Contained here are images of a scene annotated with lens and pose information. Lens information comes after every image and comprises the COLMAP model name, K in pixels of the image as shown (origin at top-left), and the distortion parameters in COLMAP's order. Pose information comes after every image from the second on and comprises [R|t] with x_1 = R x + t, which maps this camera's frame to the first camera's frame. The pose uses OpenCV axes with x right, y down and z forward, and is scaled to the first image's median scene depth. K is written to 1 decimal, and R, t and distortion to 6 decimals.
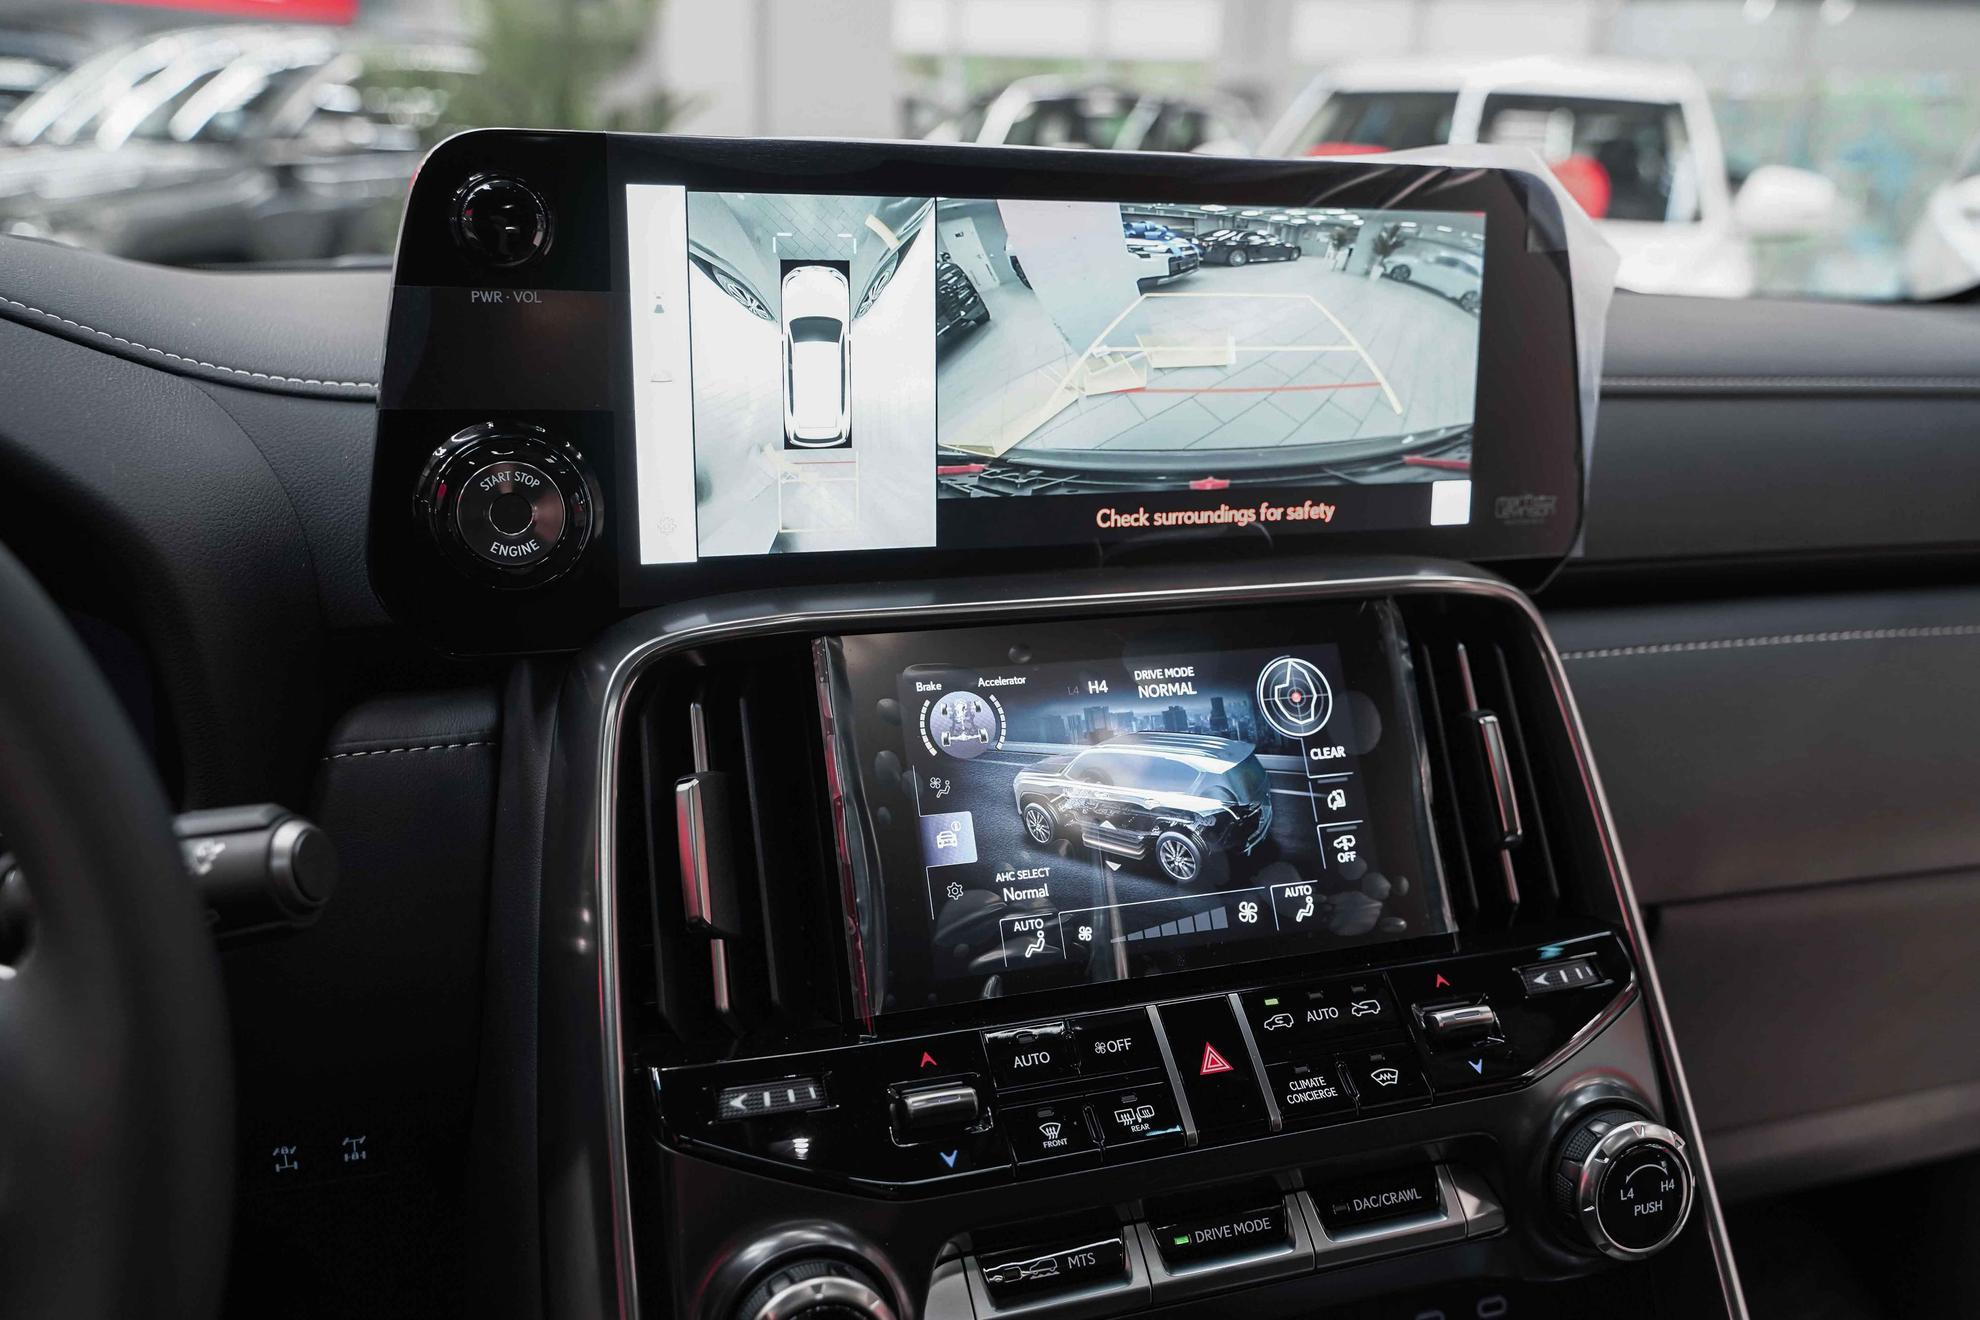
lens RADIAL K [[1686.3, 0, 990.0], [0, 1686.3, 660.0], [0, 0, 1]] dist [-0.031008, -0.003451]
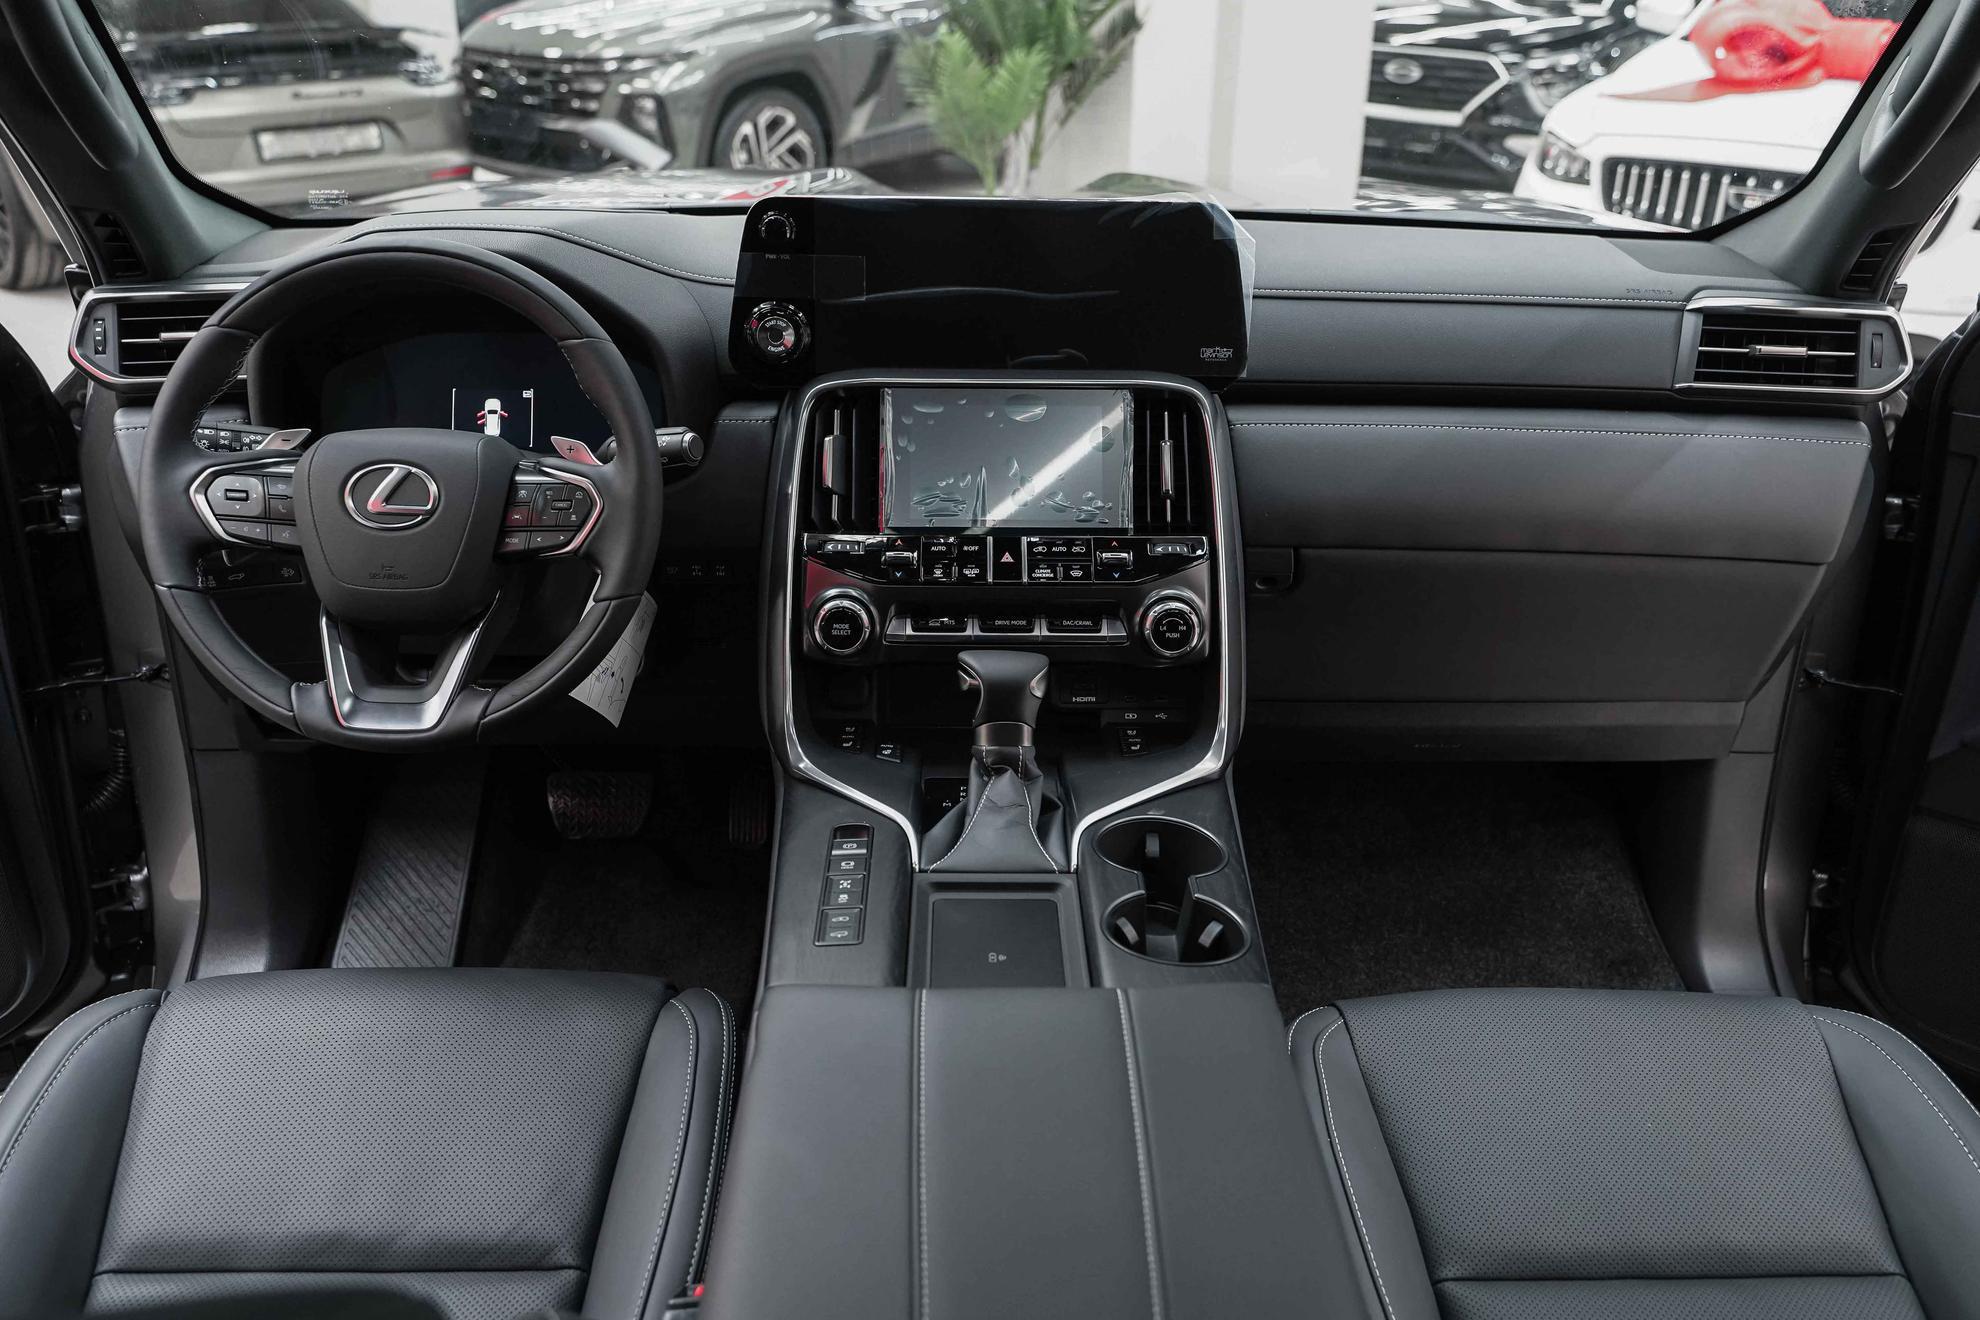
lens RADIAL K [[1639.6, 0, 990.3], [0, 1639.6, 647.4], [0, 0, 1]] dist [-0.007698, 0.002081]
pose [[0.953505, 0.109195, -0.280900, 0.843387], [-0.075295, 0.988809, 0.128795, 0.045942], [0.291820, -0.101657, 0.951056, -1.475736]]
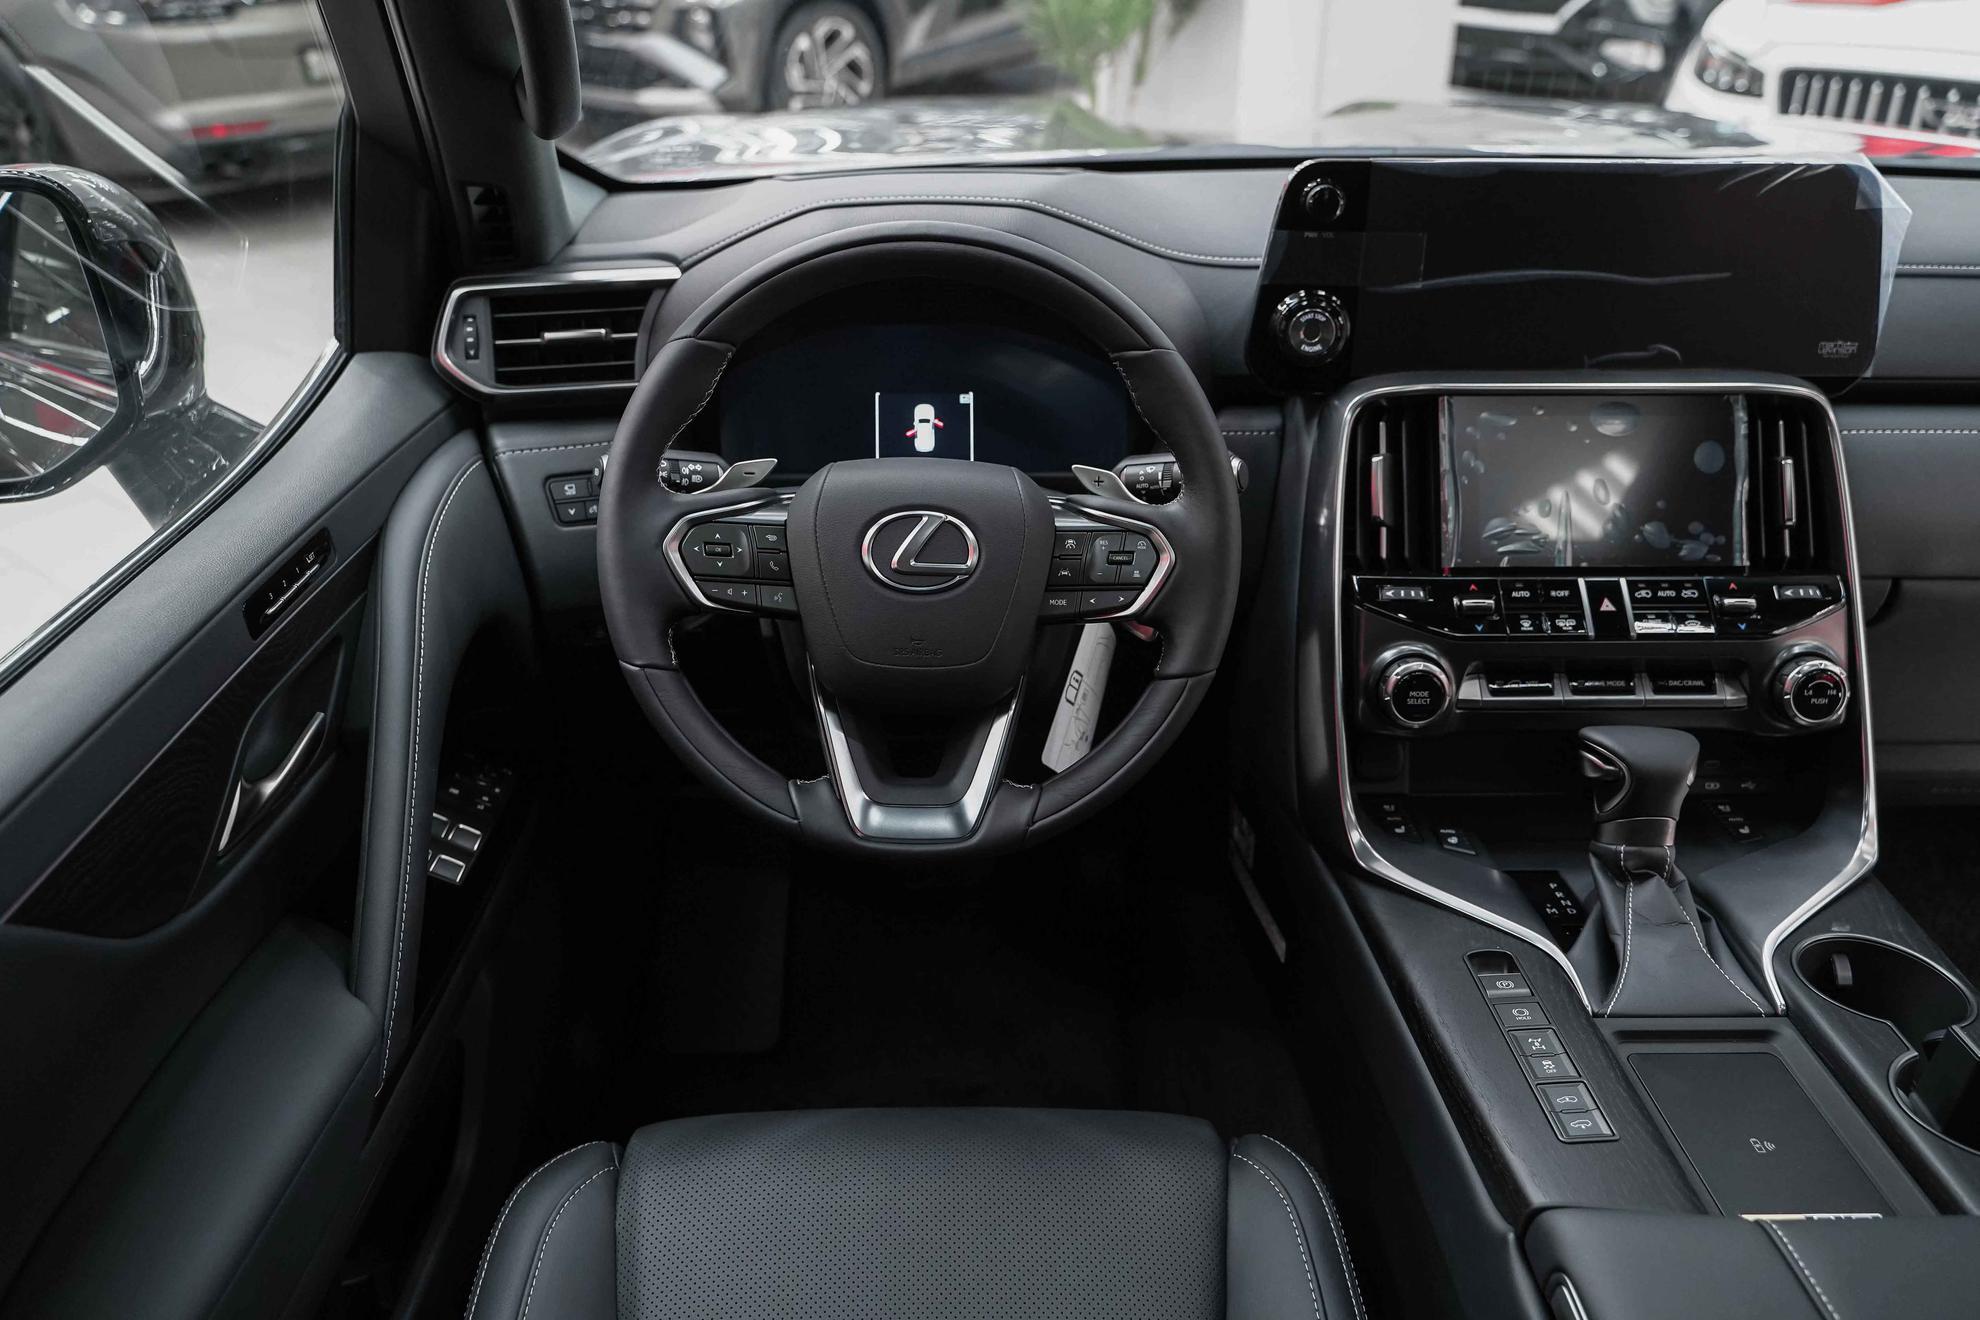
lens RADIAL K [[1672.7, 0, 990.0], [0, 1672.7, 660.0], [0, 0, 1]] dist [-0.004059, 0.002188]
pose [[0.952900, 0.116133, -0.280168, -0.014181], [-0.066932, 0.981532, 0.179208, -0.027057], [0.295805, -0.152015, 0.943075, -1.280658]]
